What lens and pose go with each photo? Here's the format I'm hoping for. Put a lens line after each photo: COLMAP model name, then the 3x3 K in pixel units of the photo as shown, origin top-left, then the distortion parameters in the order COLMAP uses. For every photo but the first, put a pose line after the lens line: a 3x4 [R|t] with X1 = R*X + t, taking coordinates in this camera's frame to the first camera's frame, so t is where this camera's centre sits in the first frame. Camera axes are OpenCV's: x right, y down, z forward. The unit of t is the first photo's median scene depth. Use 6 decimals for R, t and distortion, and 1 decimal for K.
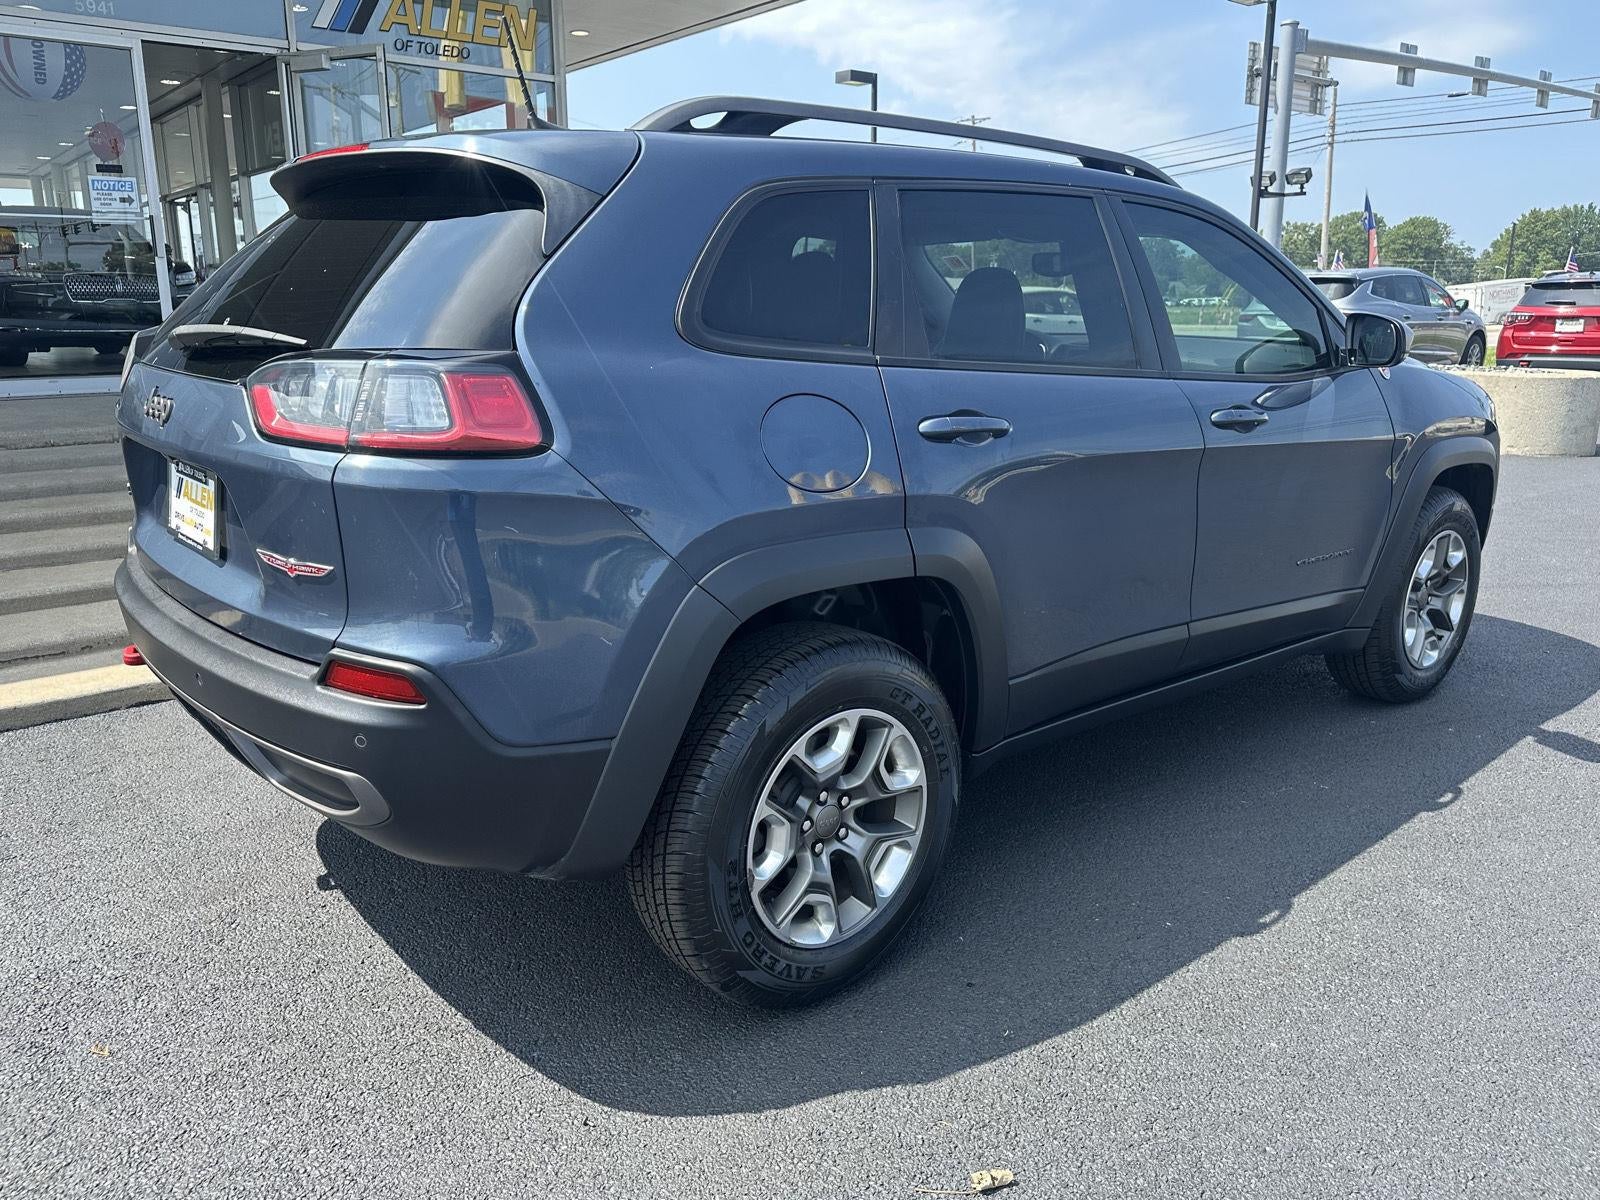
lens RADIAL K [[1198.6, 0, 804.5], [0, 1198.6, 587.0], [0, 0, 1]] dist [0.036211, -0.049527]
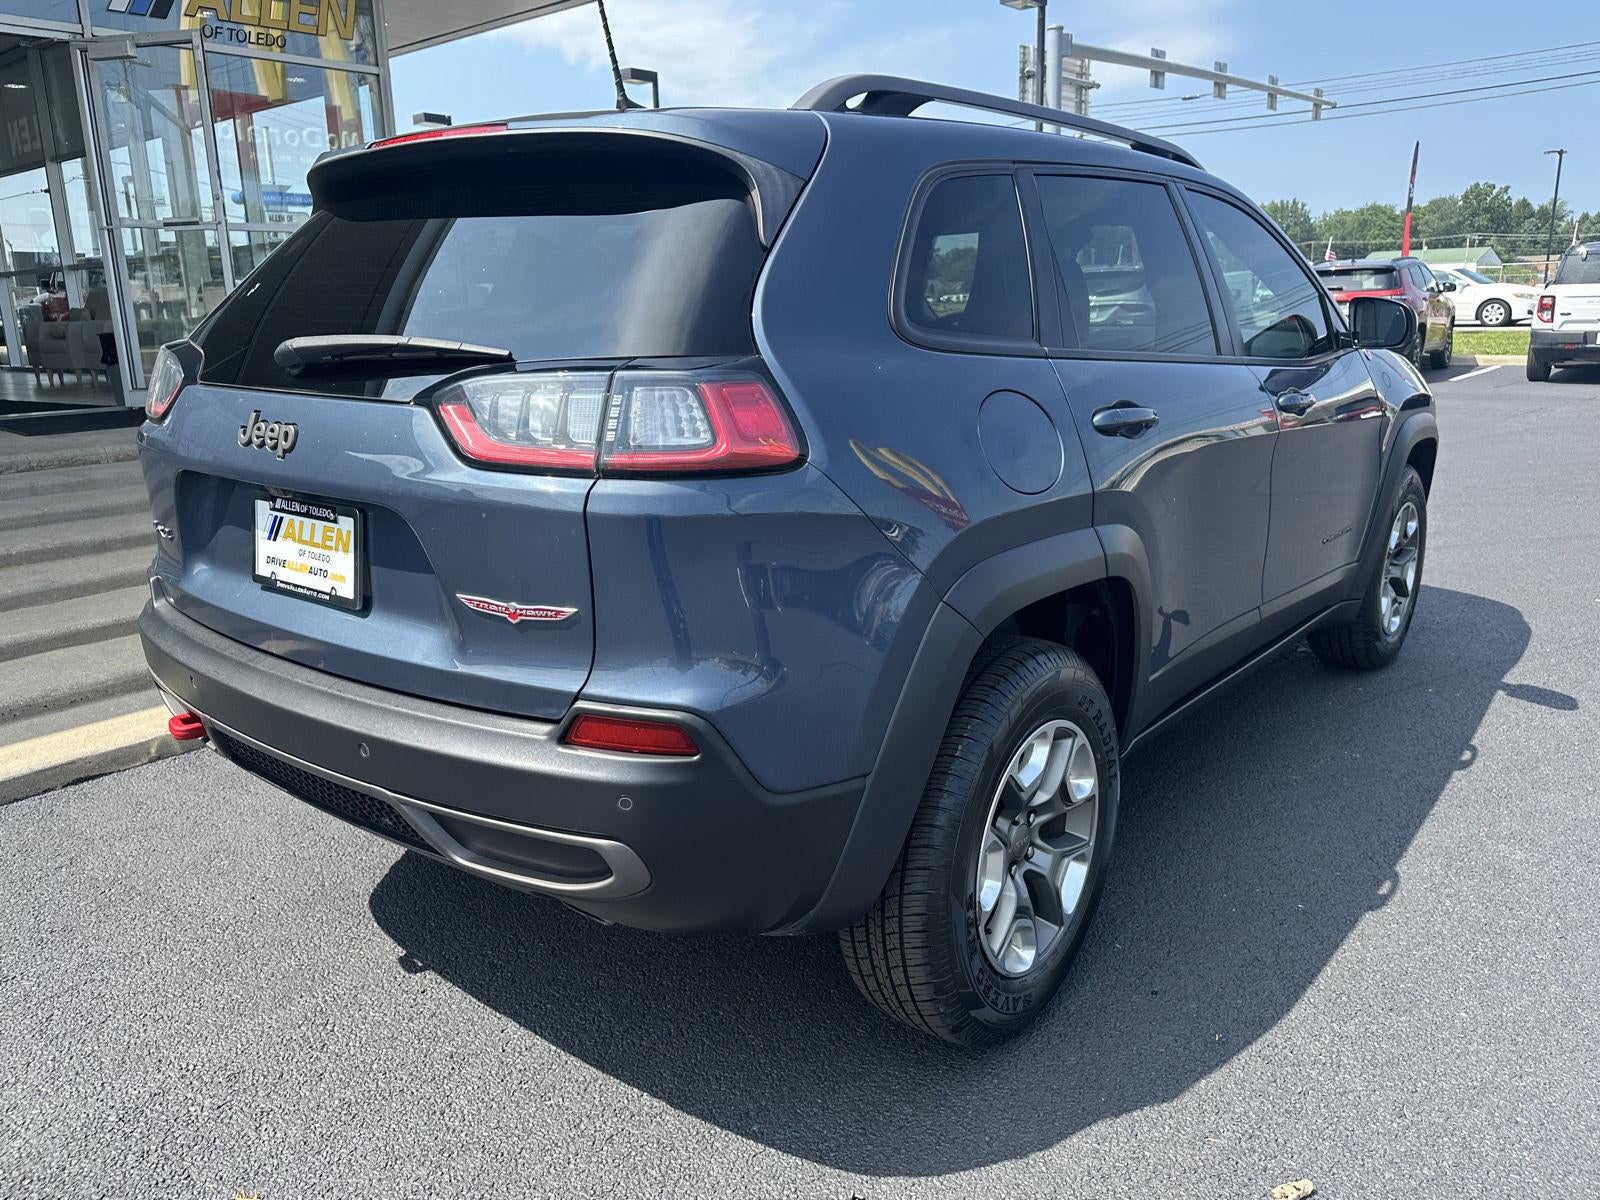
lens RADIAL K [[1205.5, 0, 804.9], [0, 1205.5, 594.0], [0, 0, 1]] dist [0.008544, -0.011514]
pose [[0.982446, -0.065609, 0.174628, -0.288772], [0.064857, 0.997844, 0.010019, -0.019238], [-0.174909, 0.001483, 0.984584, 0.086560]]
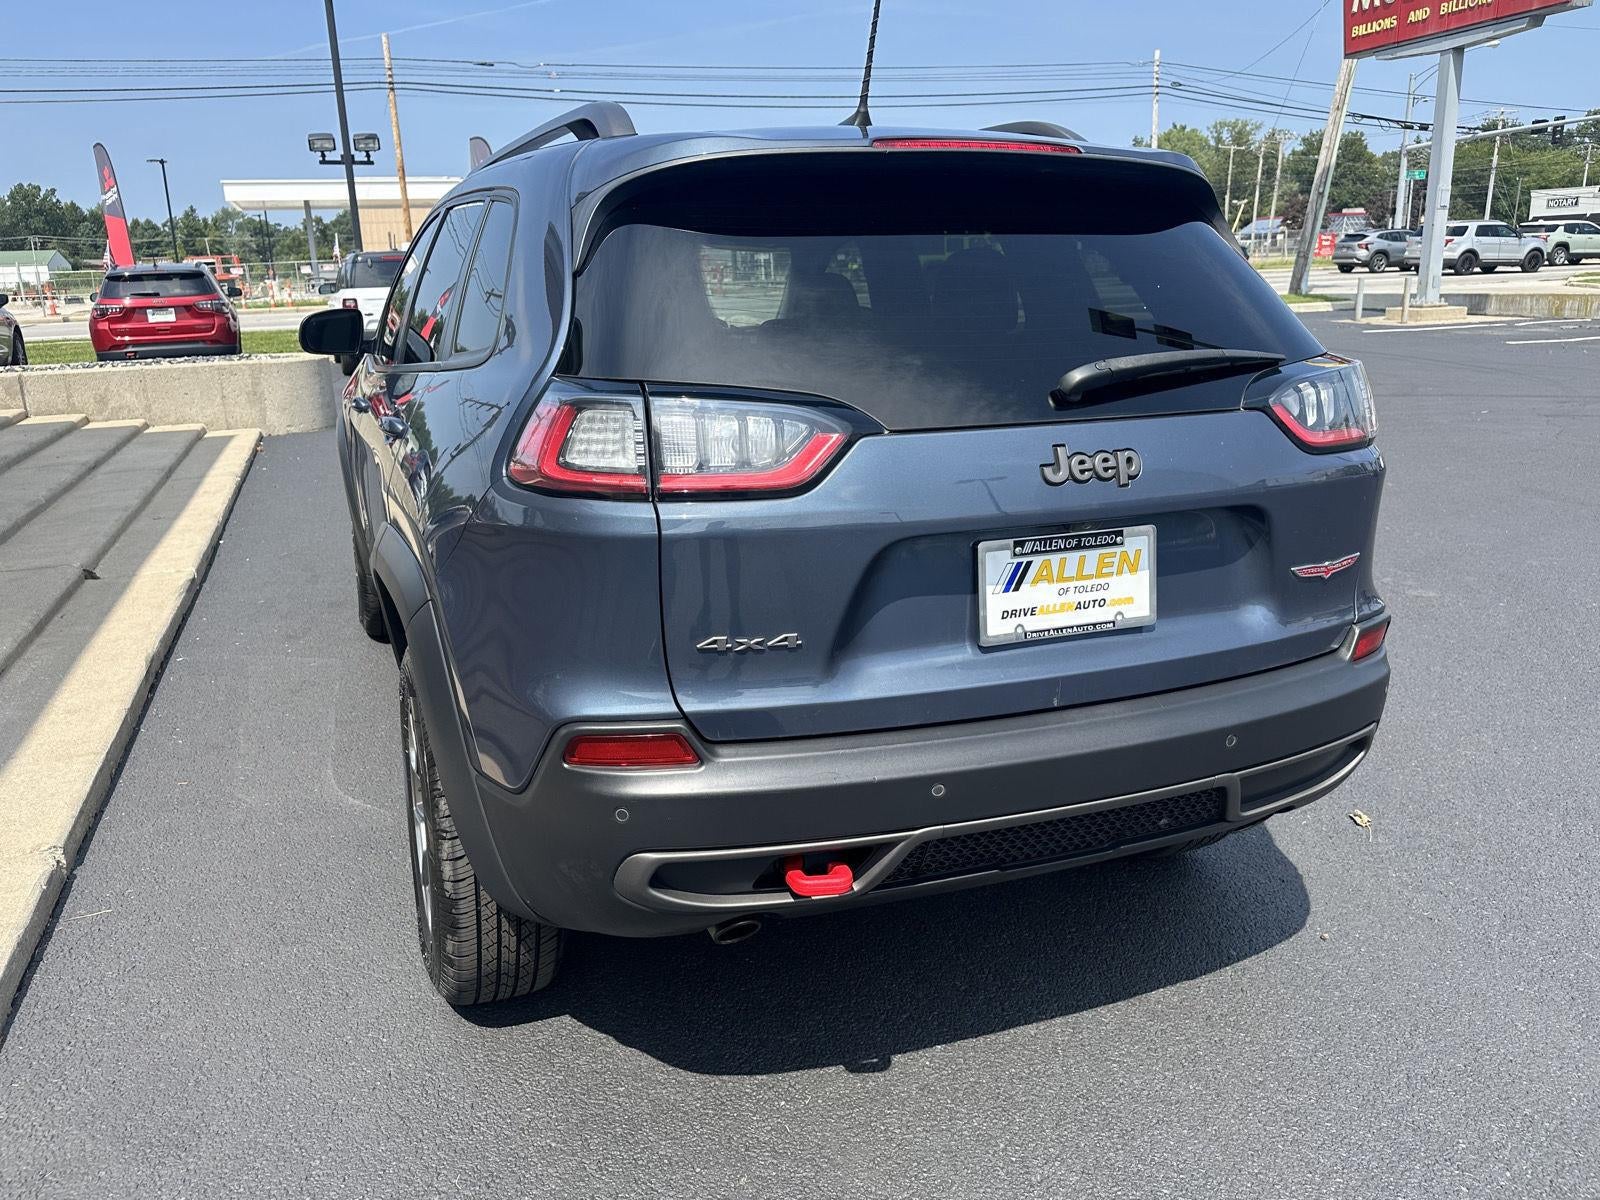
lens RADIAL K [[1183.8, 0, 779.5], [0, 1183.8, 636.6], [0, 0, 1]] dist [0.001216, -0.004000]
pose [[0.354320, -0.287869, 0.889713, -1.184525], [0.242106, 0.947237, 0.210065, -0.227179], [-0.903240, 0.140974, 0.405320, 0.787386]]
